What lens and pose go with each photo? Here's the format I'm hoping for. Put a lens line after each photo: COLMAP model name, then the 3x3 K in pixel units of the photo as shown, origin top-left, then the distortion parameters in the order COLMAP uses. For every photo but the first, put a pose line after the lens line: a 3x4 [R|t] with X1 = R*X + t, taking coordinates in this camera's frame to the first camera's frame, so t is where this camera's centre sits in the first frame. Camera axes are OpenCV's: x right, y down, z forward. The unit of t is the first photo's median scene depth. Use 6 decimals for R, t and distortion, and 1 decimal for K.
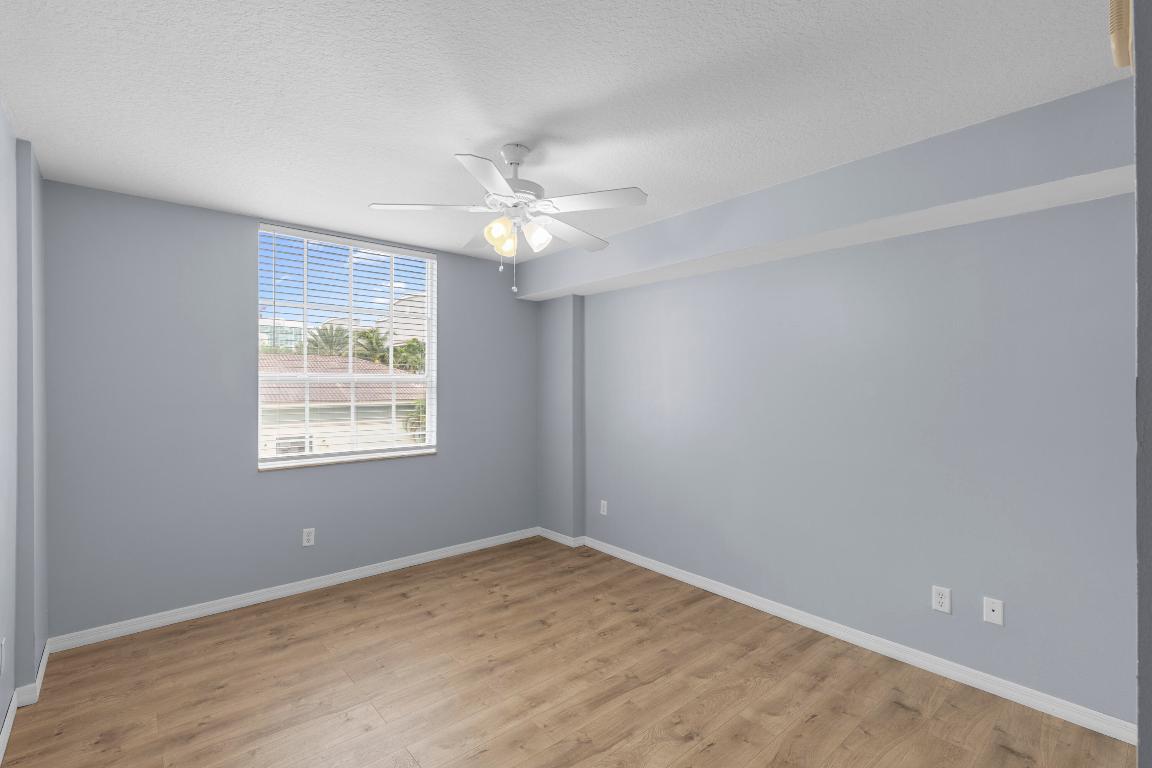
lens RADIAL K [[514.7, 0, 573.8], [0, 514.7, 385.3], [0, 0, 1]] dist [0.001382, 0.000297]
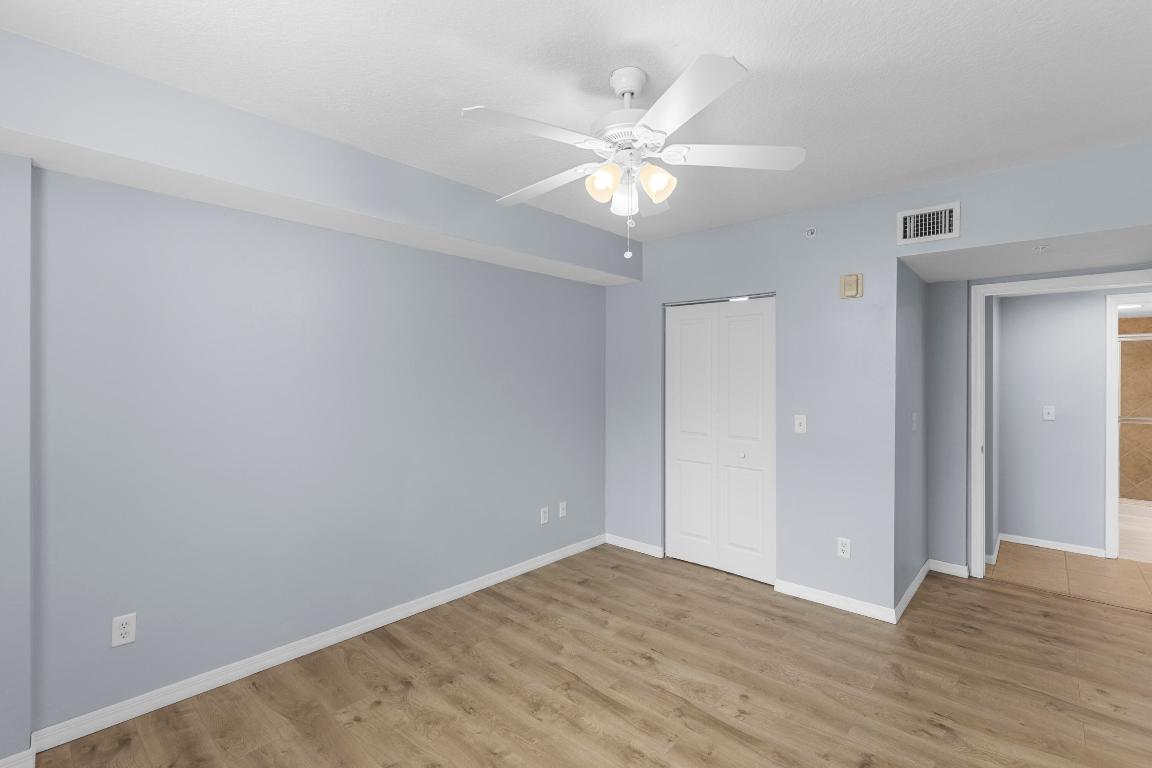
lens RADIAL K [[514.7, 0, 573.1], [0, 514.7, 376.4], [0, 0, 1]] dist [0.001382, 0.000297]
pose [[-0.104620, -0.005272, 0.994498, -0.751259], [0.006782, 0.999959, 0.006014, -0.007163], [-0.994489, 0.007374, -0.104580, 0.986061]]
